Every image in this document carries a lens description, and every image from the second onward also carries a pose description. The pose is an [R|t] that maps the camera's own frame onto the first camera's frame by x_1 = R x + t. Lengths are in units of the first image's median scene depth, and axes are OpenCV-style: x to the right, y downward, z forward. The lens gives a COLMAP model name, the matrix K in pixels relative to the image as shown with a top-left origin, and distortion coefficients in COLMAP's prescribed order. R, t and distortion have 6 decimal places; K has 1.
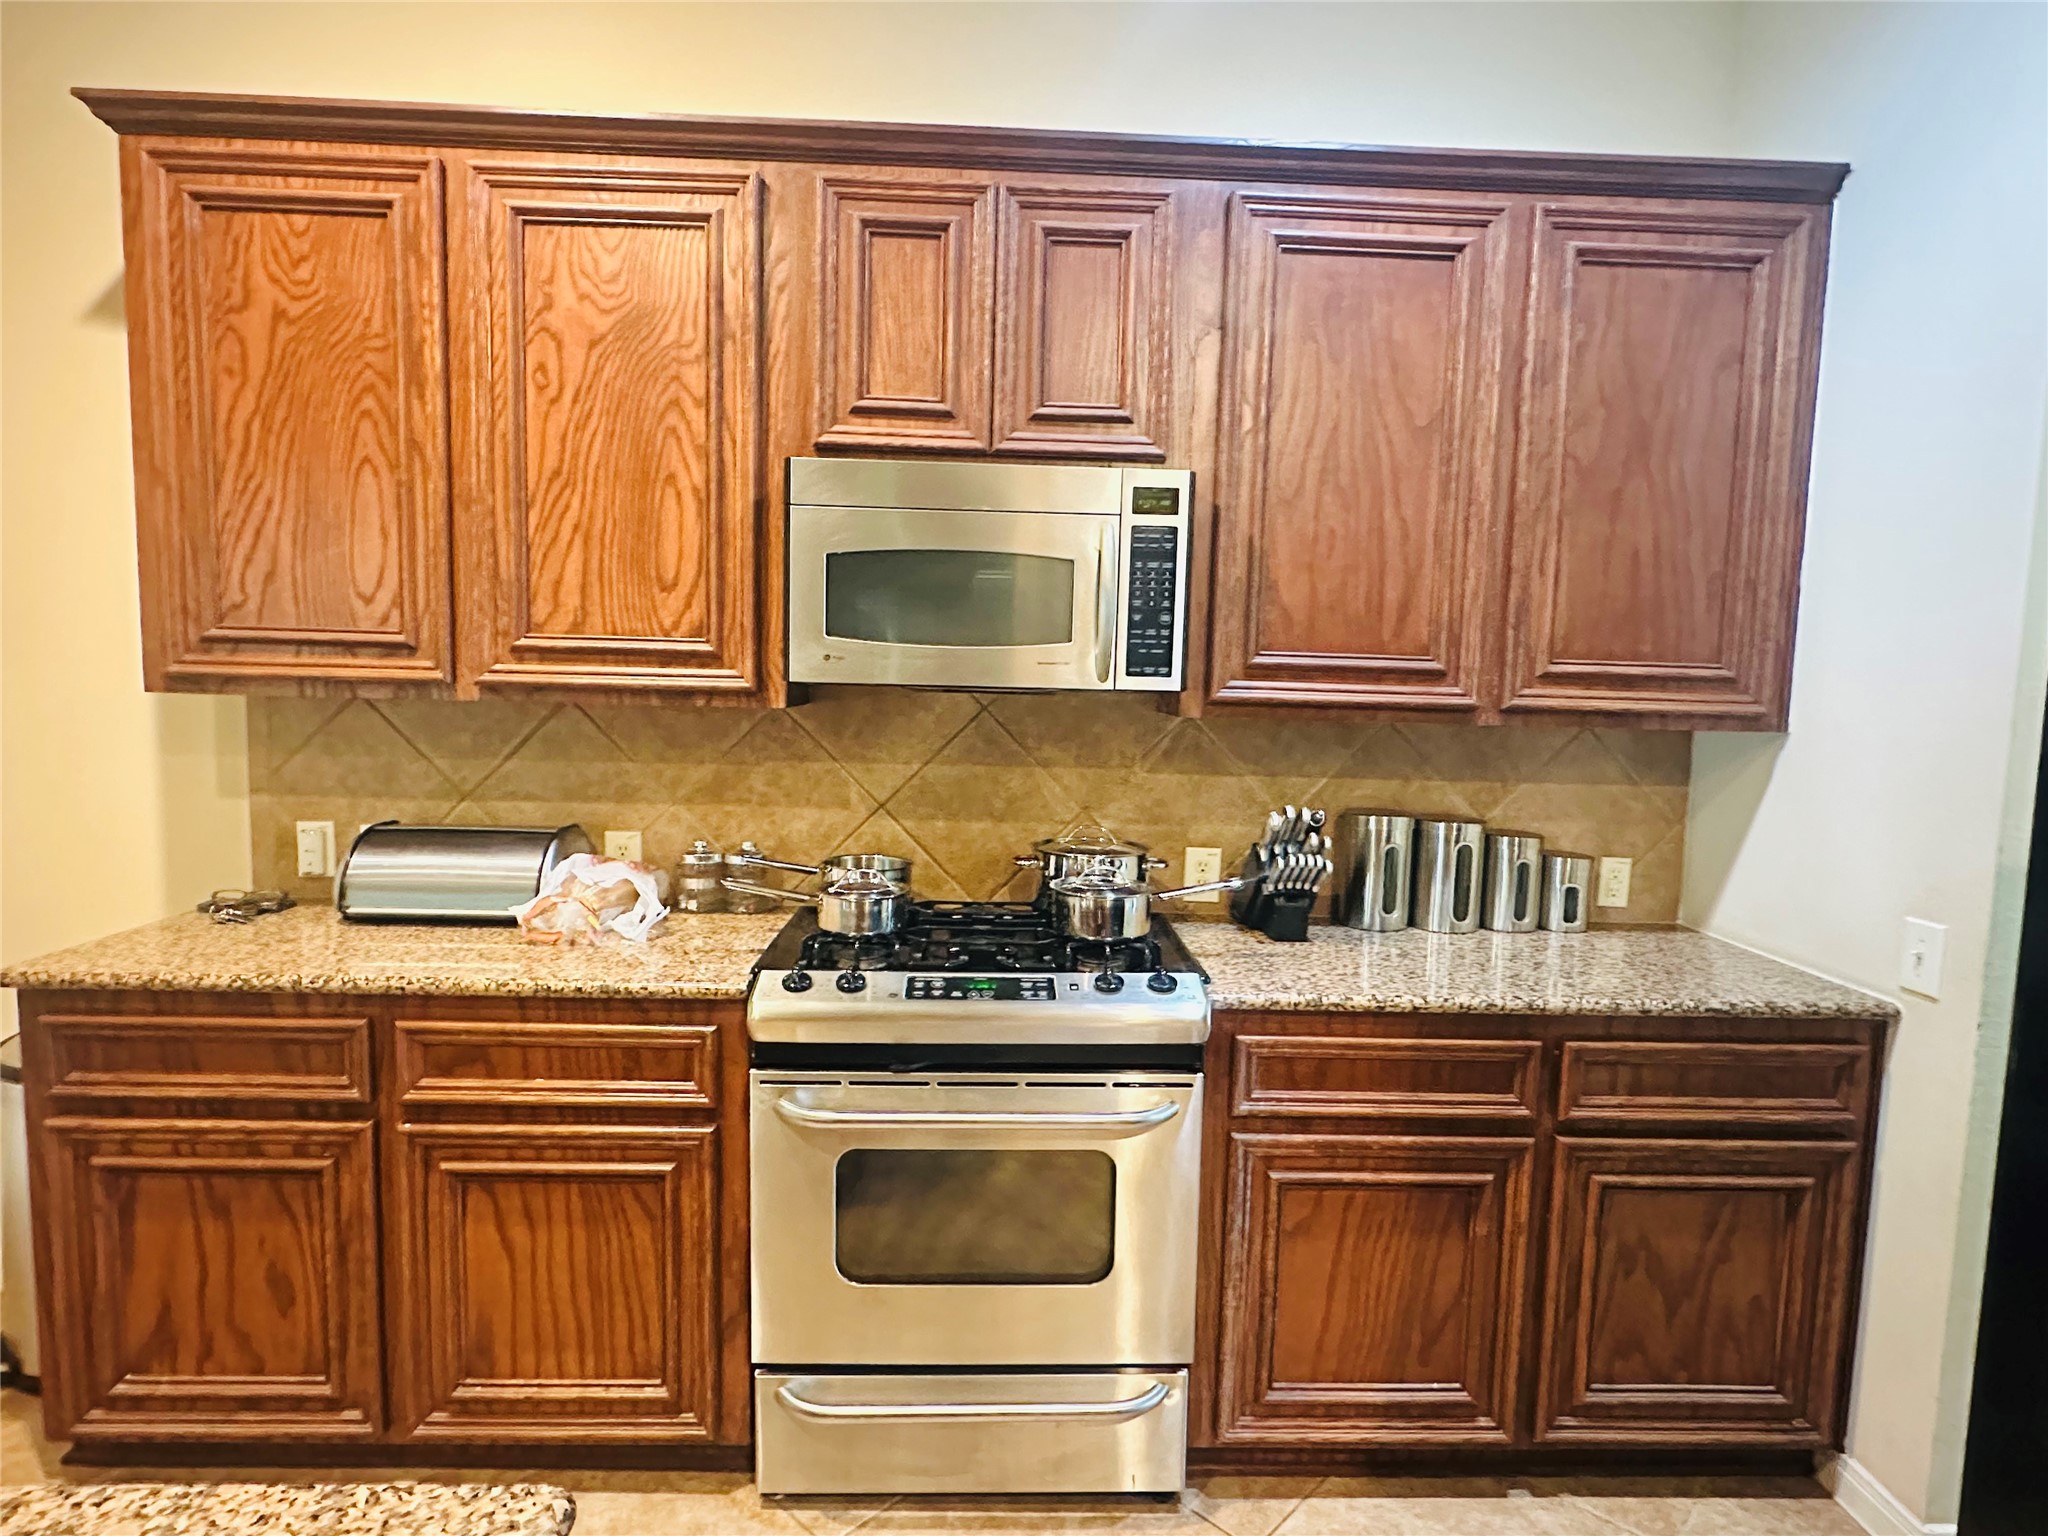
lens RADIAL K [[1108.7, 0, 1019.7], [0, 1108.7, 773.6], [0, 0, 1]] dist [-0.001499, 0.000110]
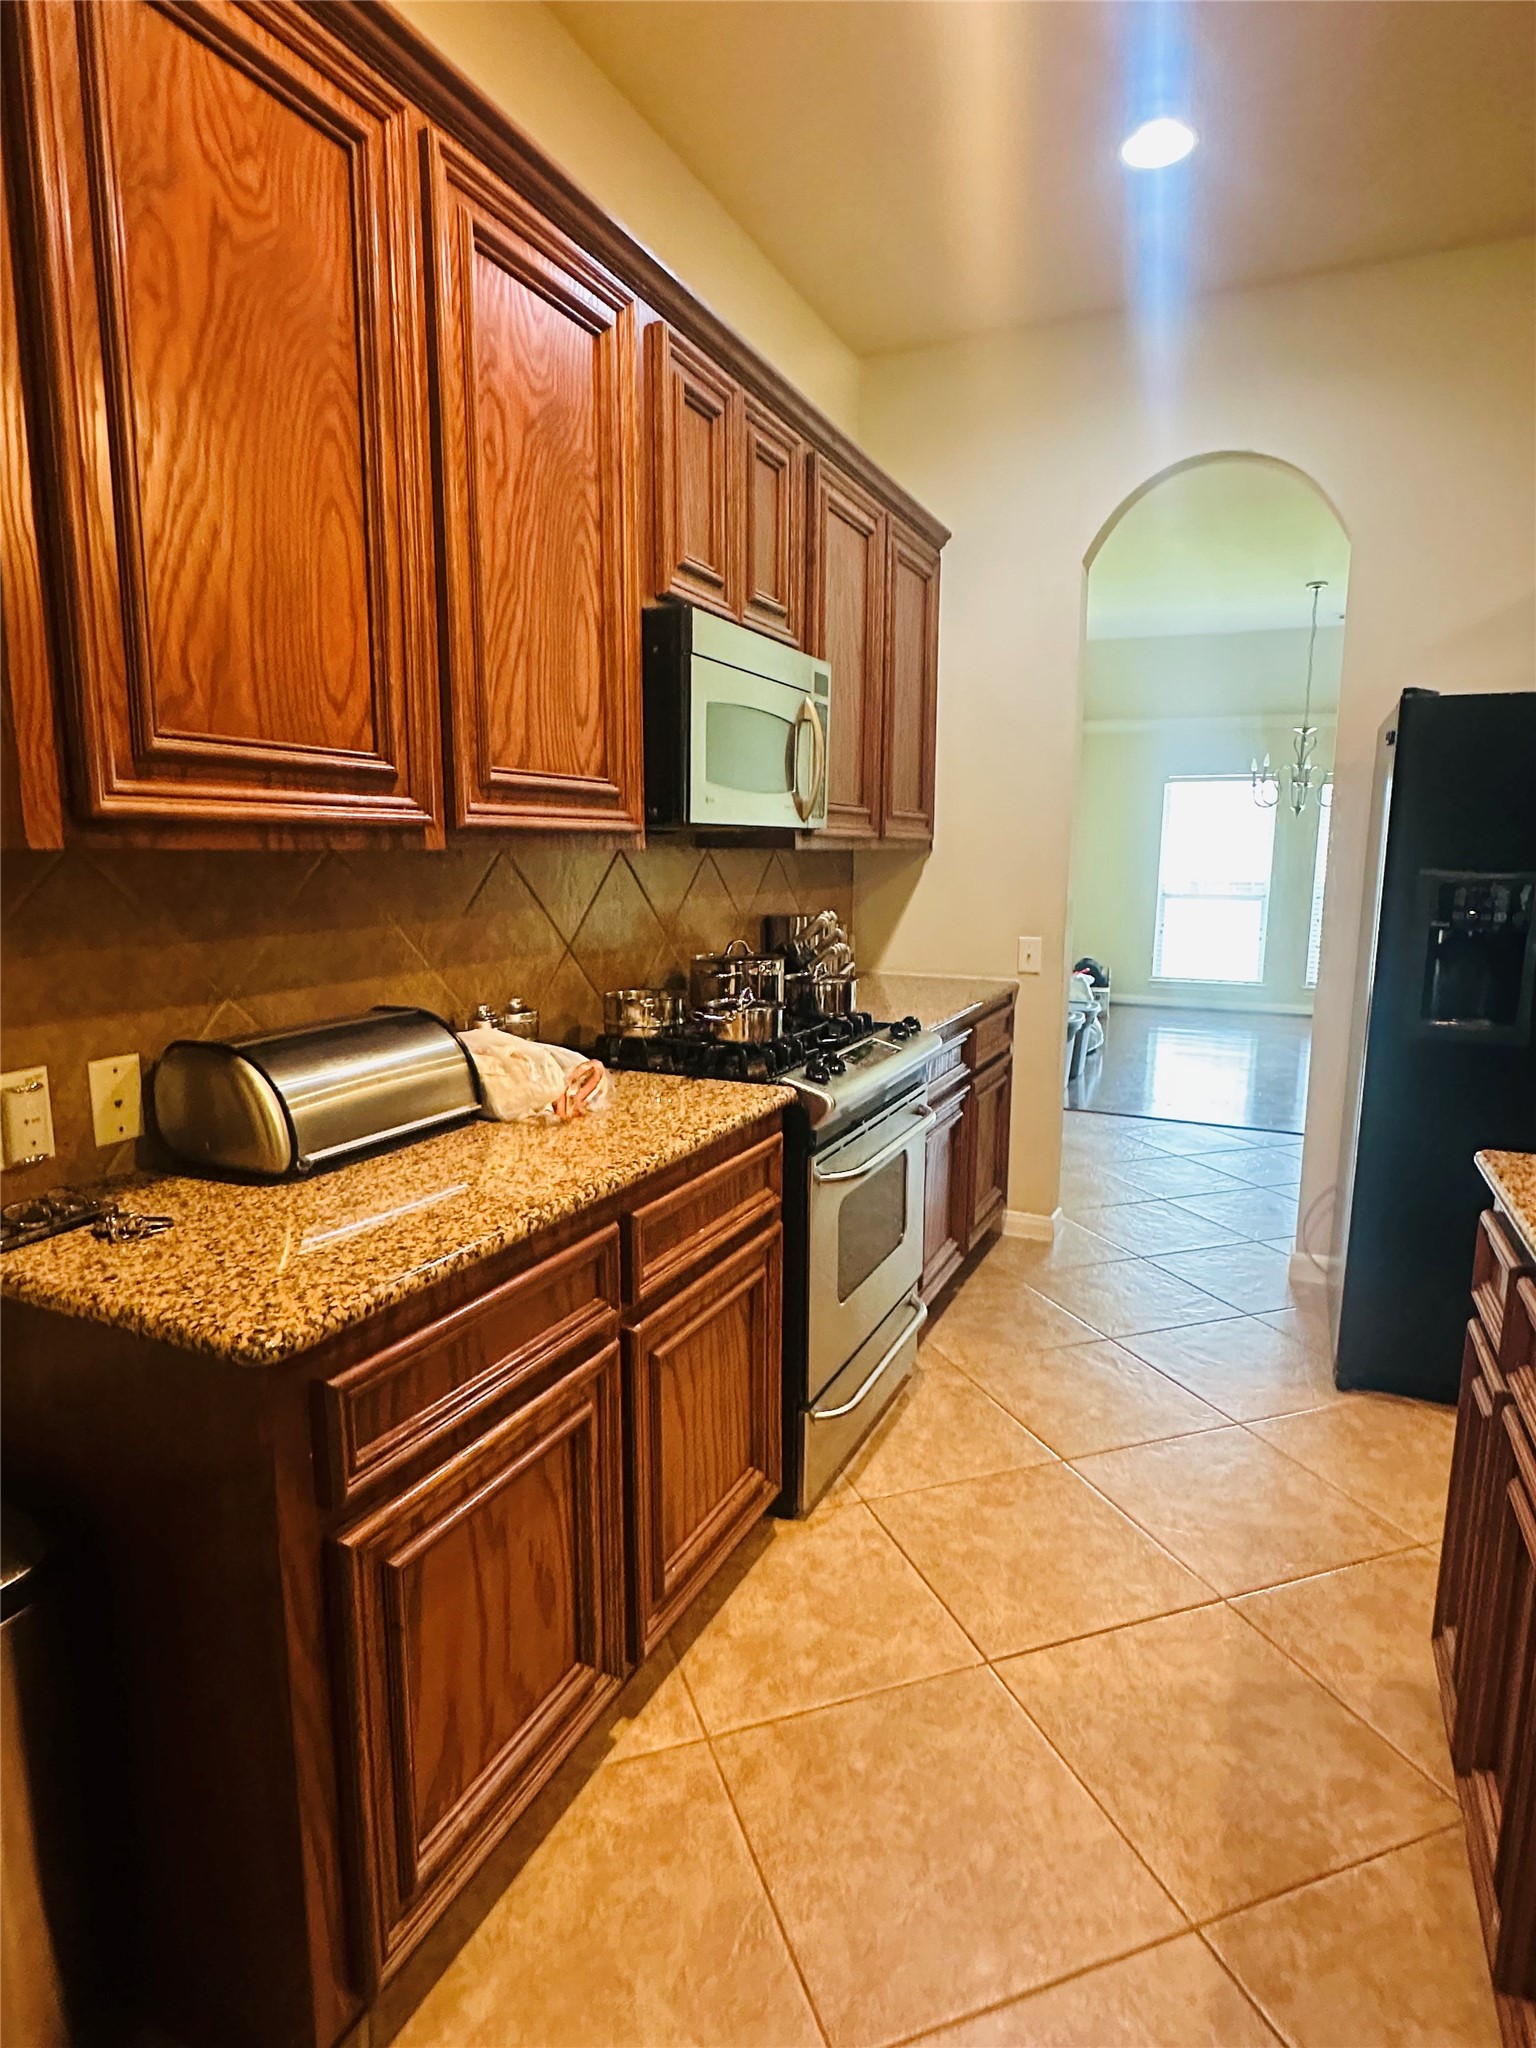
lens RADIAL K [[1108.7, 0, 766.6], [0, 1108.7, 1013.6], [0, 0, 1]] dist [-0.001499, 0.000110]
pose [[0.456037, -0.154372, 0.876470, -1.120820], [0.085675, 0.987882, 0.129417, -0.033334], [-0.885827, 0.016073, 0.463737, 0.442073]]
